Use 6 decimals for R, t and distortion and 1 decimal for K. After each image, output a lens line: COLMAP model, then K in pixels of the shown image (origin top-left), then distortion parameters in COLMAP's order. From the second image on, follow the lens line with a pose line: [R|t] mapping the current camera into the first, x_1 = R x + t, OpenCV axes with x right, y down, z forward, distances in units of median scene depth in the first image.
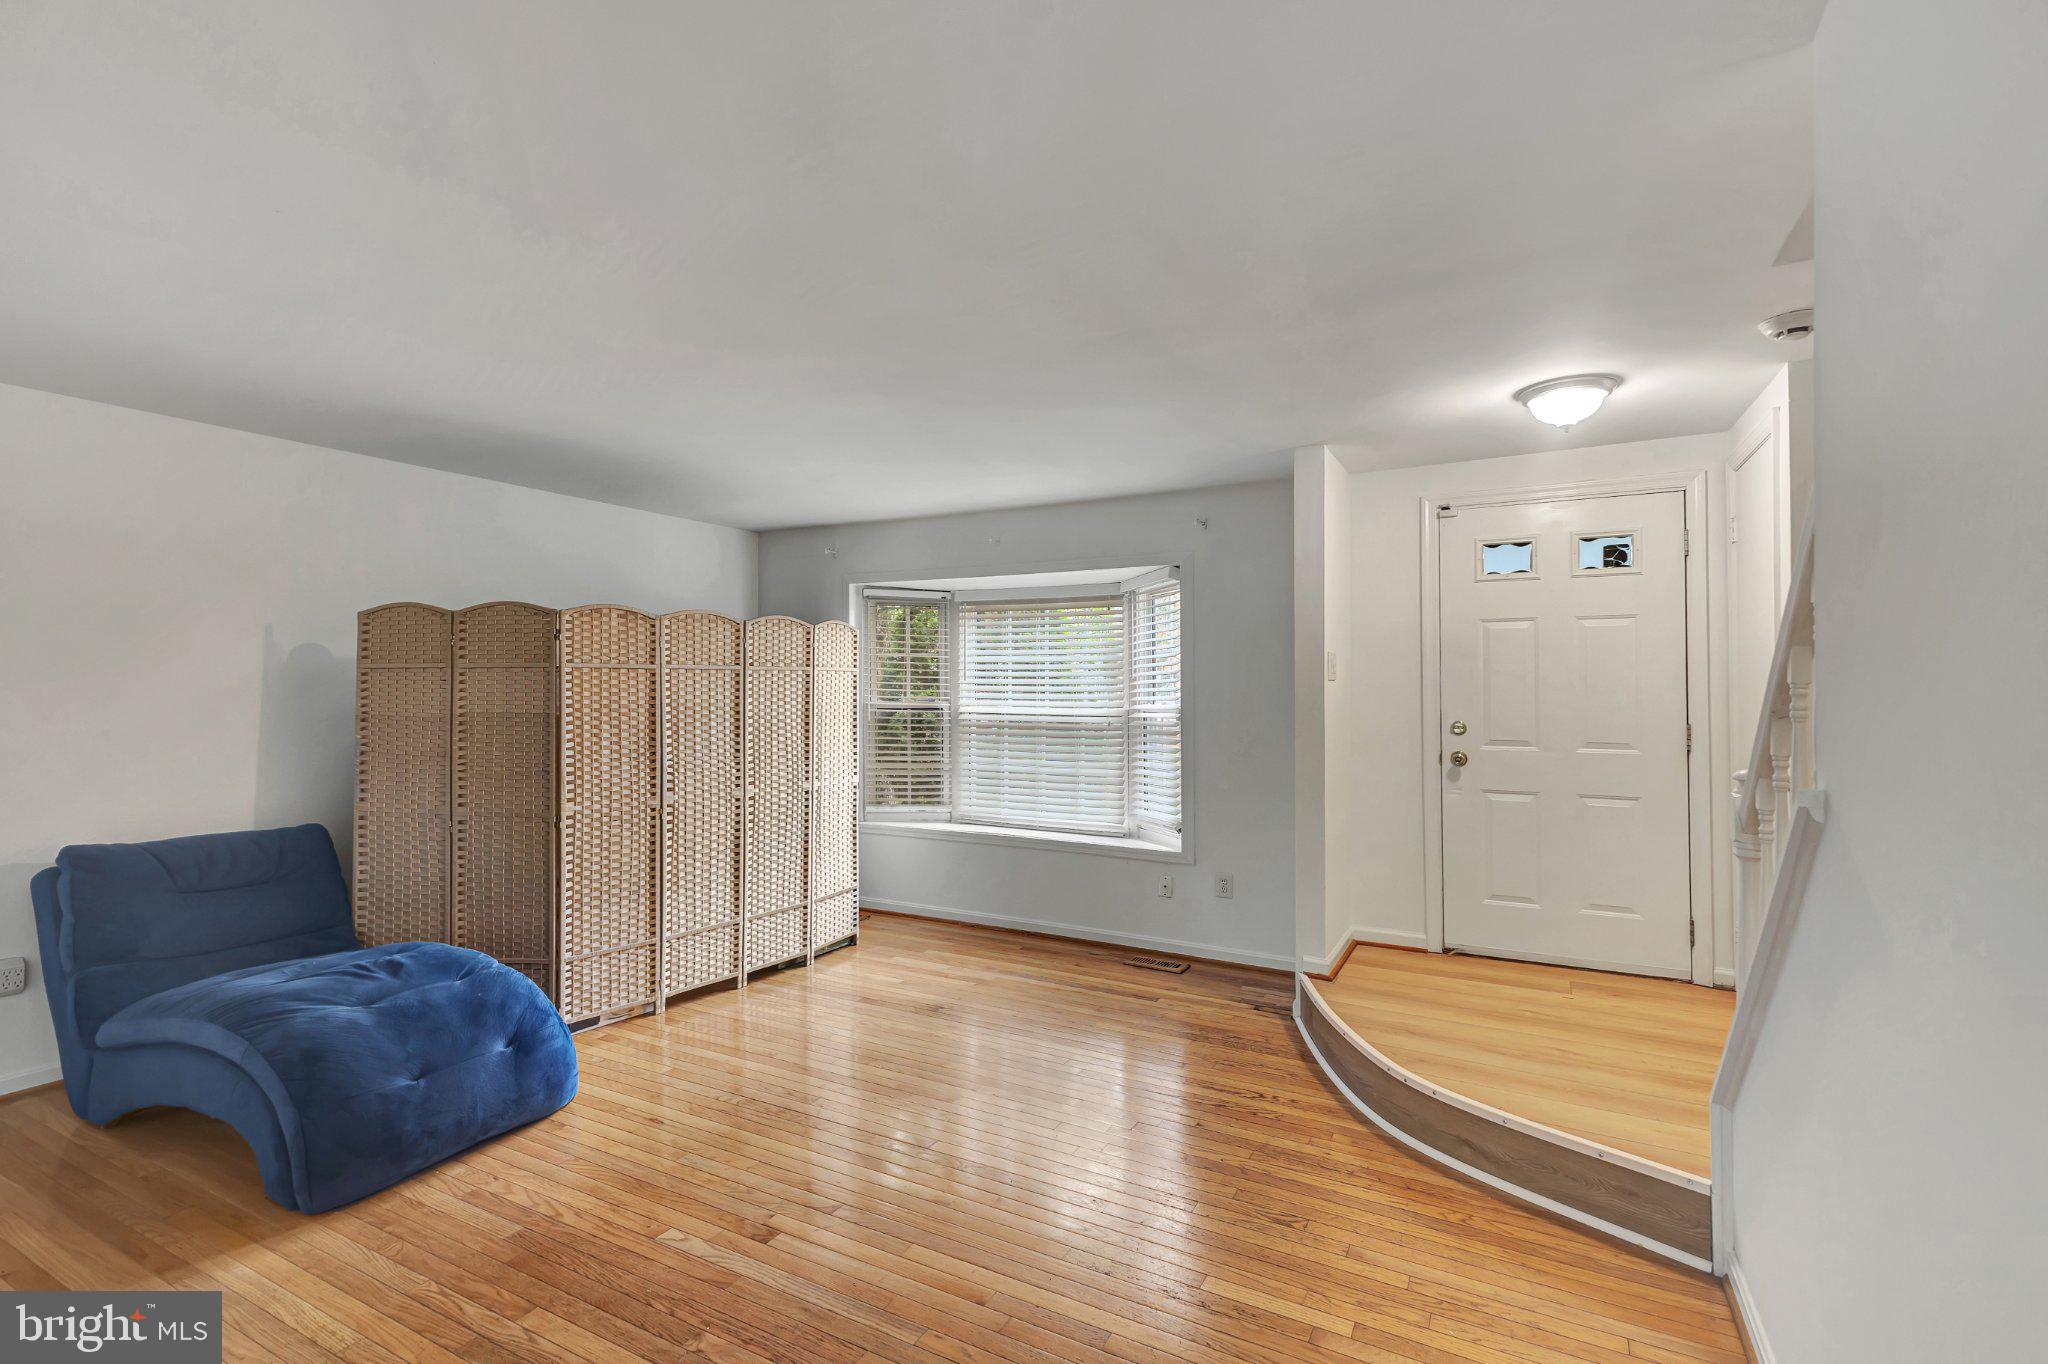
lens RADIAL K [[911.1, 0, 1077.4], [0, 911.1, 680.1], [0, 0, 1]] dist [-0.000741, -0.000113]
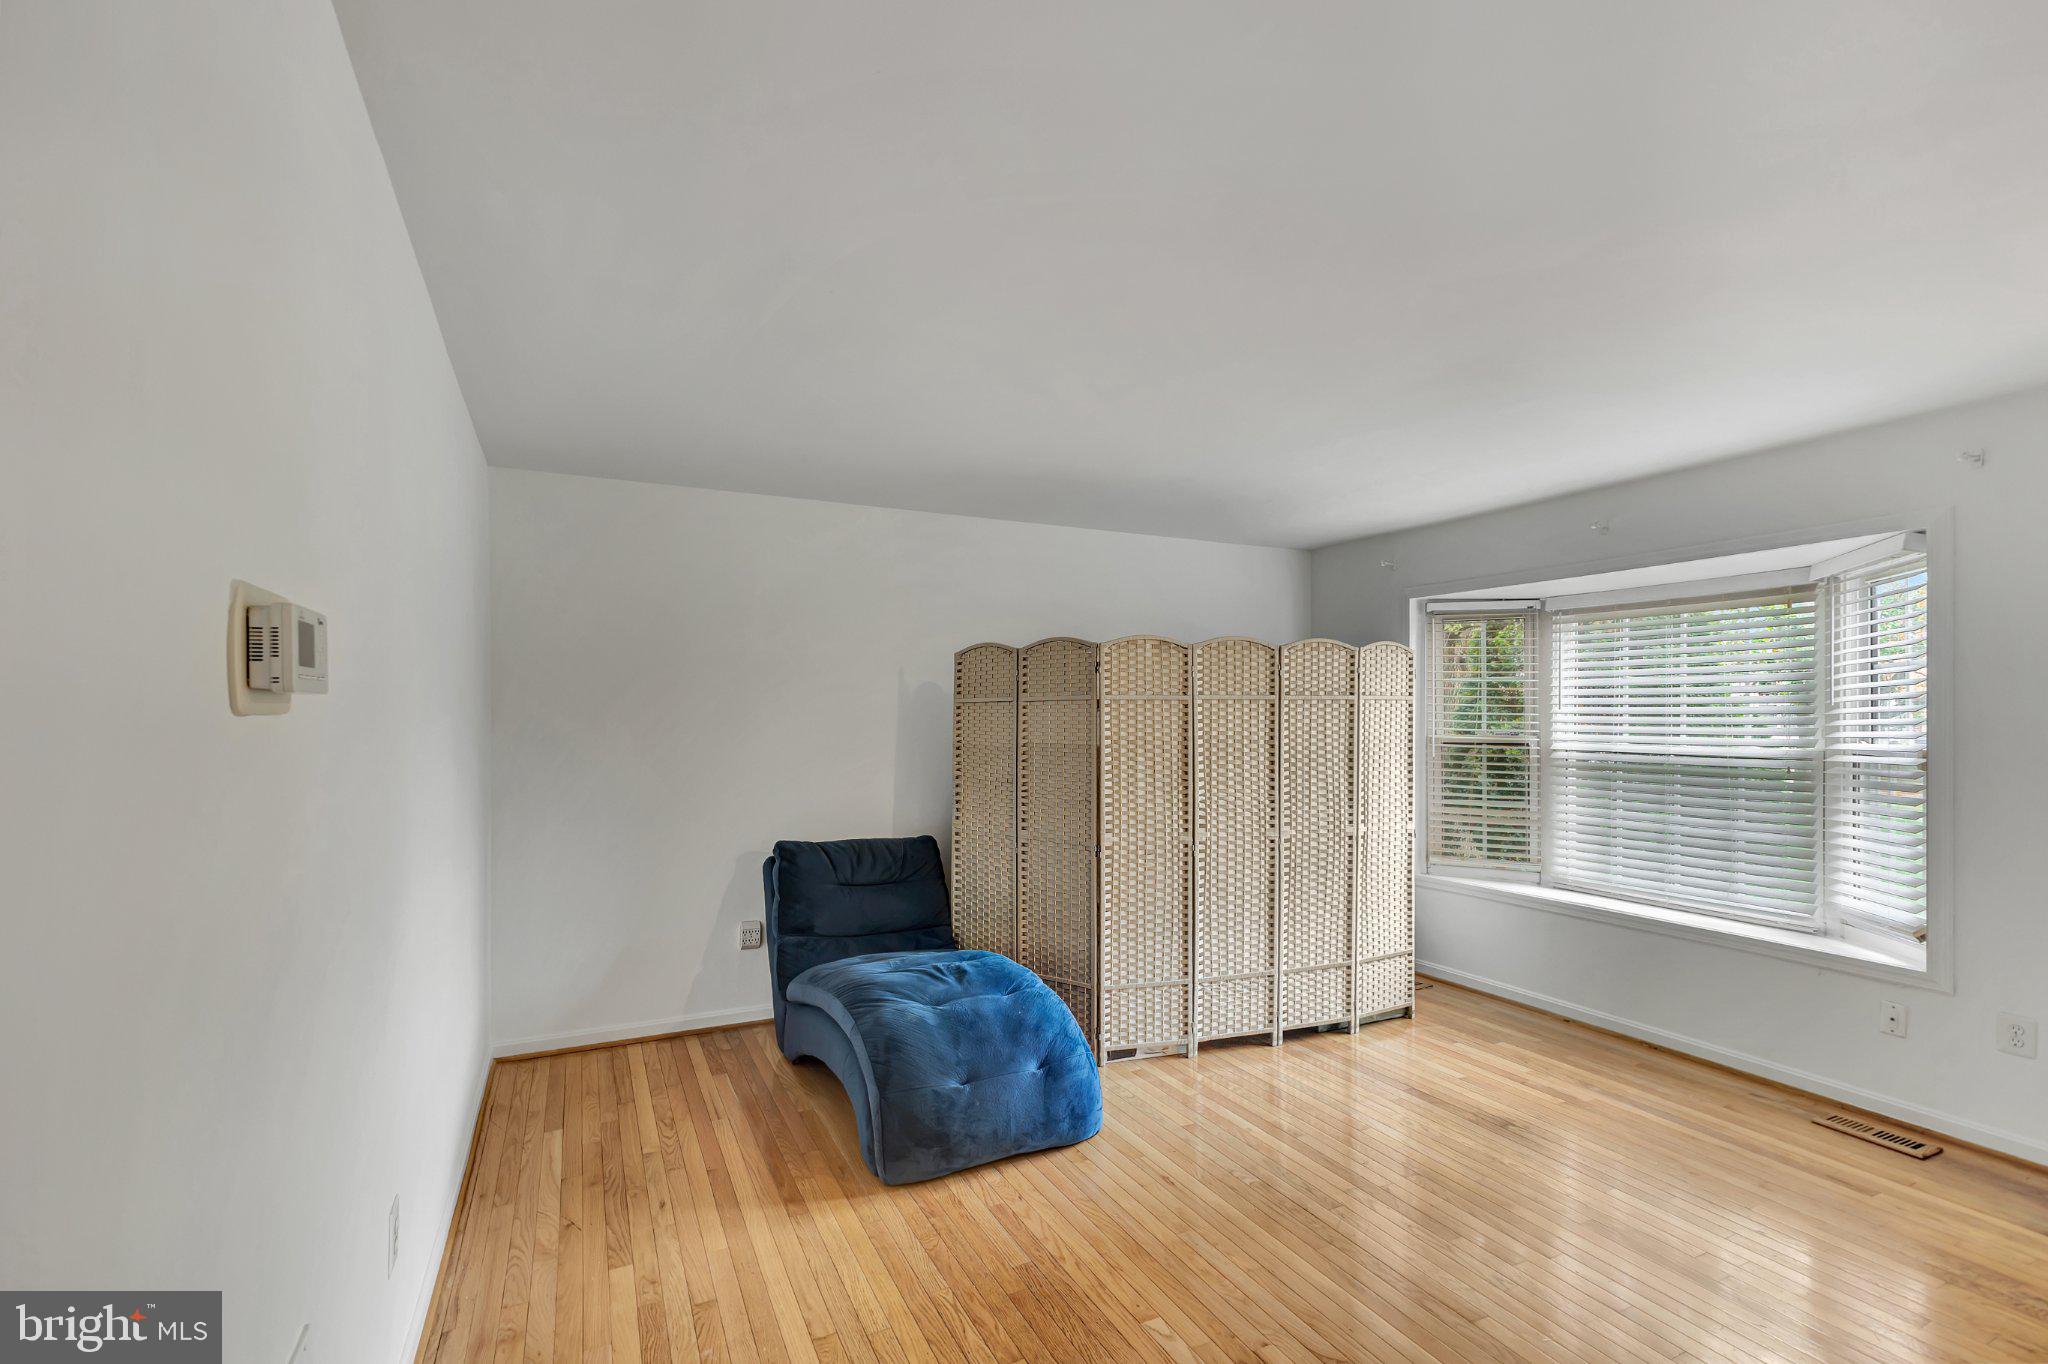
lens RADIAL K [[947.0, 0, 1066.6], [0, 947.0, 731.3], [0, 0, 1]] dist [0.012495, -0.000389]
pose [[0.811952, 0.006583, -0.583687, 0.016467], [0.006617, 0.999768, 0.020480, -0.000520], [0.583687, -0.020491, 0.811720, 0.109171]]
